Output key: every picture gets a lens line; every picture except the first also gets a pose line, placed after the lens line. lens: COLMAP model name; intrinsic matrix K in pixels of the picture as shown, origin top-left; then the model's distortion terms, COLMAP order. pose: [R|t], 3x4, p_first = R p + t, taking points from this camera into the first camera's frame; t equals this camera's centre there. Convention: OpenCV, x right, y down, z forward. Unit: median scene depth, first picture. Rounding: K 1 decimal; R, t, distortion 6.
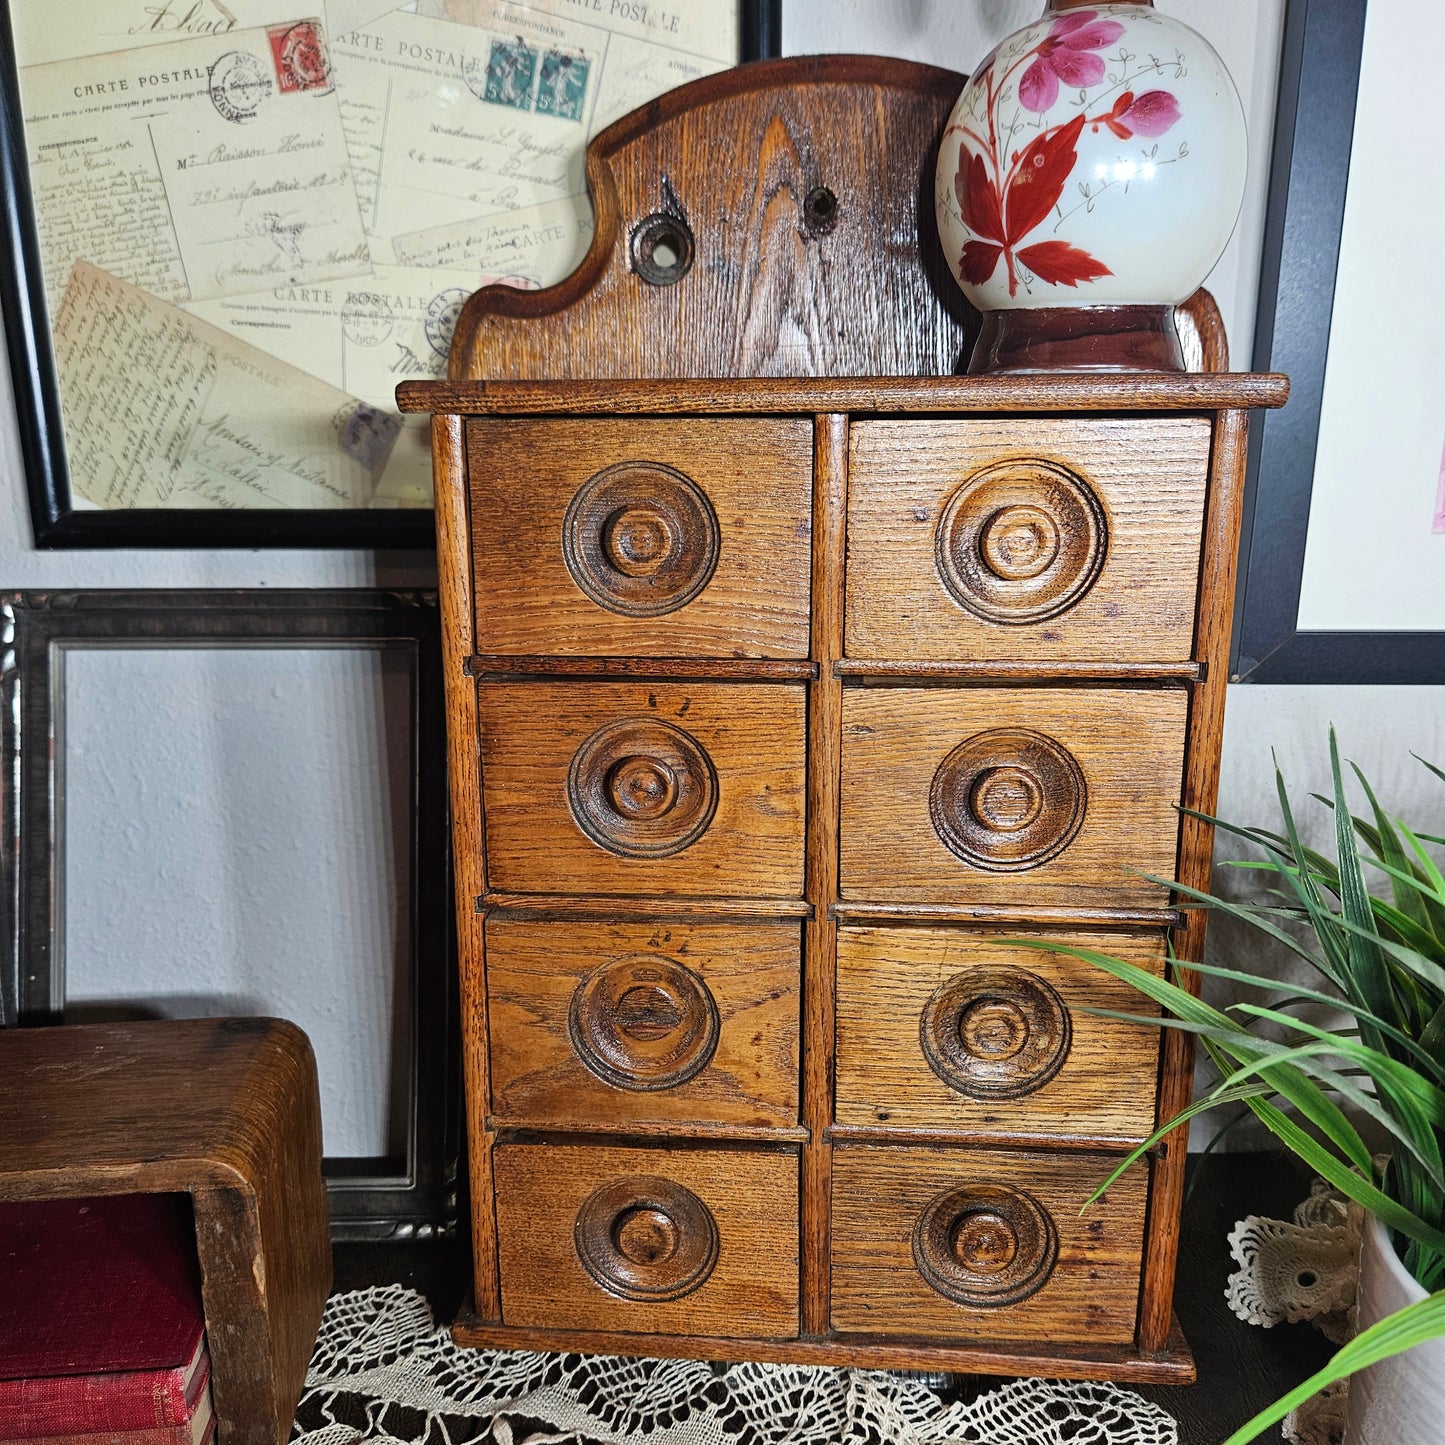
lens RADIAL K [[1358.5, 0, 704.3], [0, 1358.5, 732.5], [0, 0, 1]] dist [-0.012415, 0.000000]
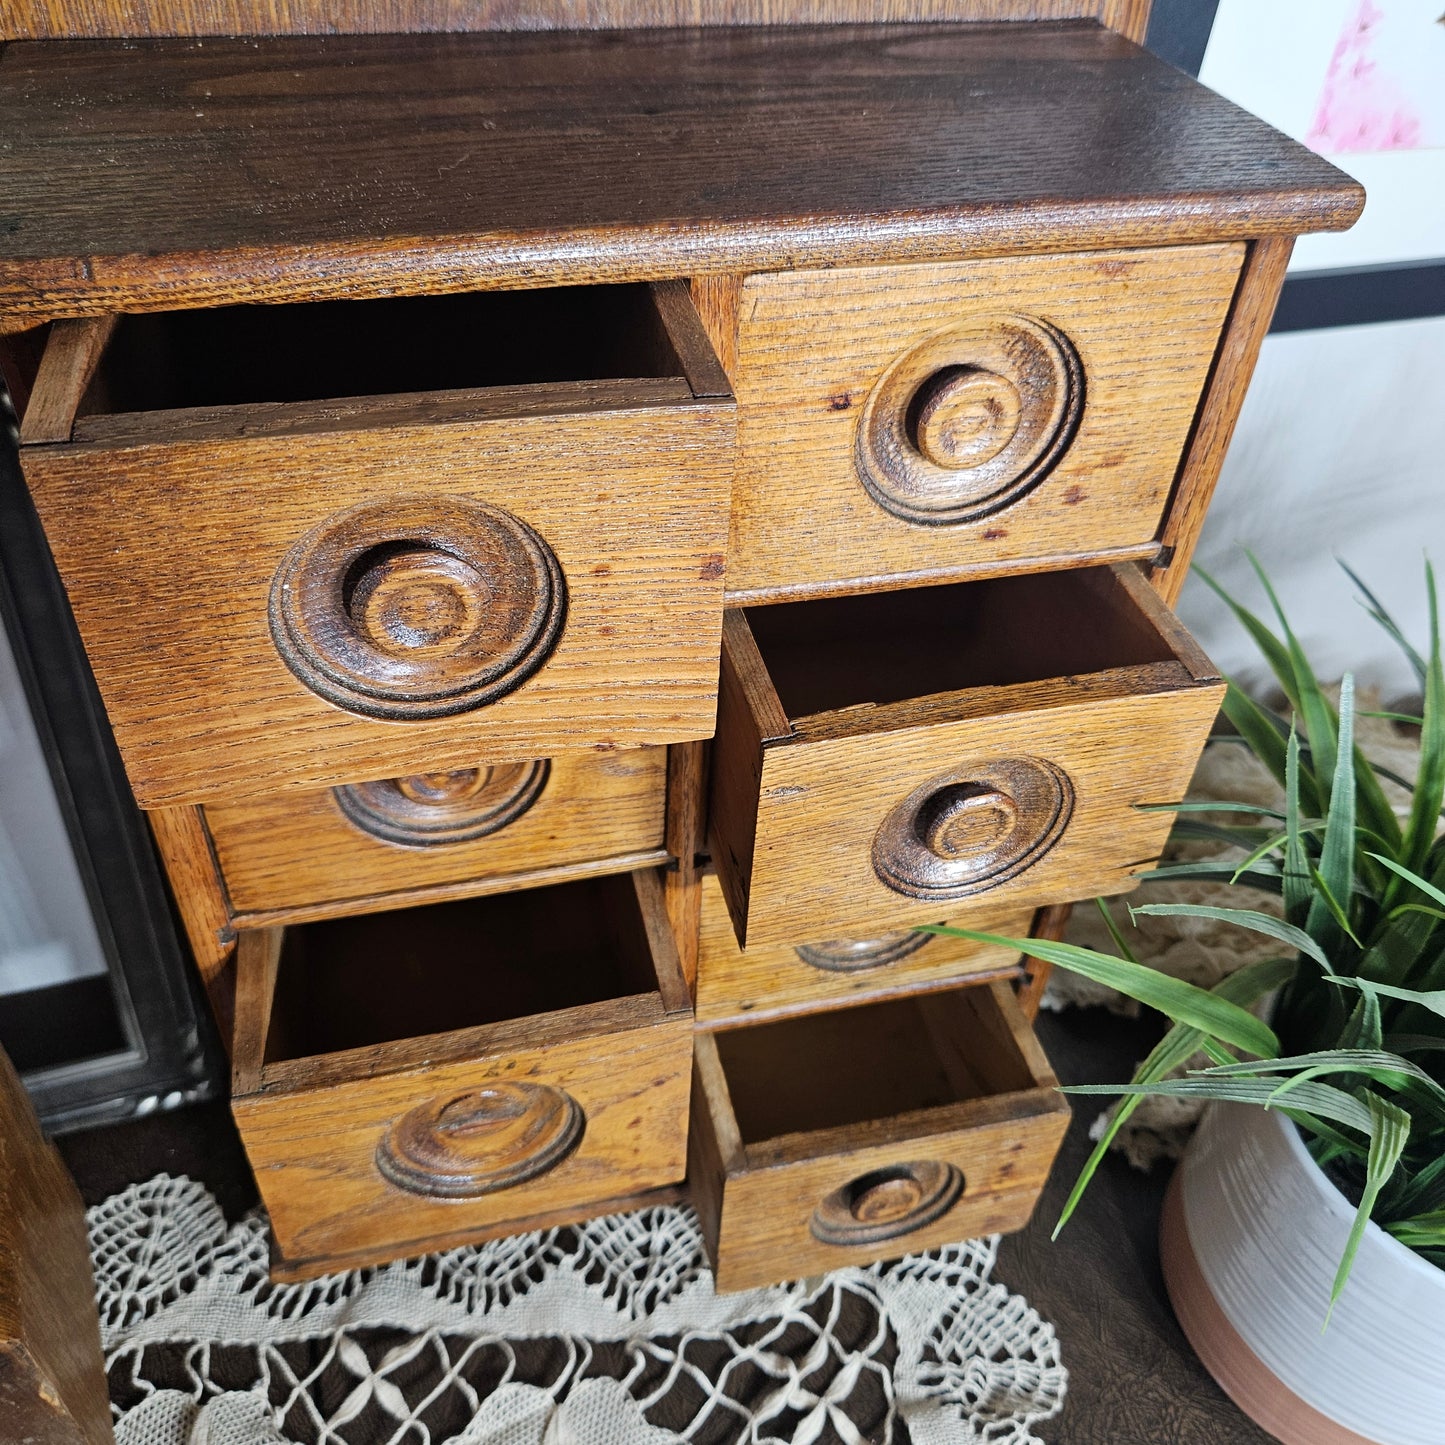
lens RADIAL K [[1358.5, 0, 712.2], [0, 1358.5, 718.9], [0, 0, 1]] dist [-0.012415, 0.000000]
pose [[0.944590, -0.179336, 0.274933, -0.090160], [0.026837, 0.876955, 0.479823, -0.286072], [-0.327154, -0.445857, 0.833176, 0.333075]]
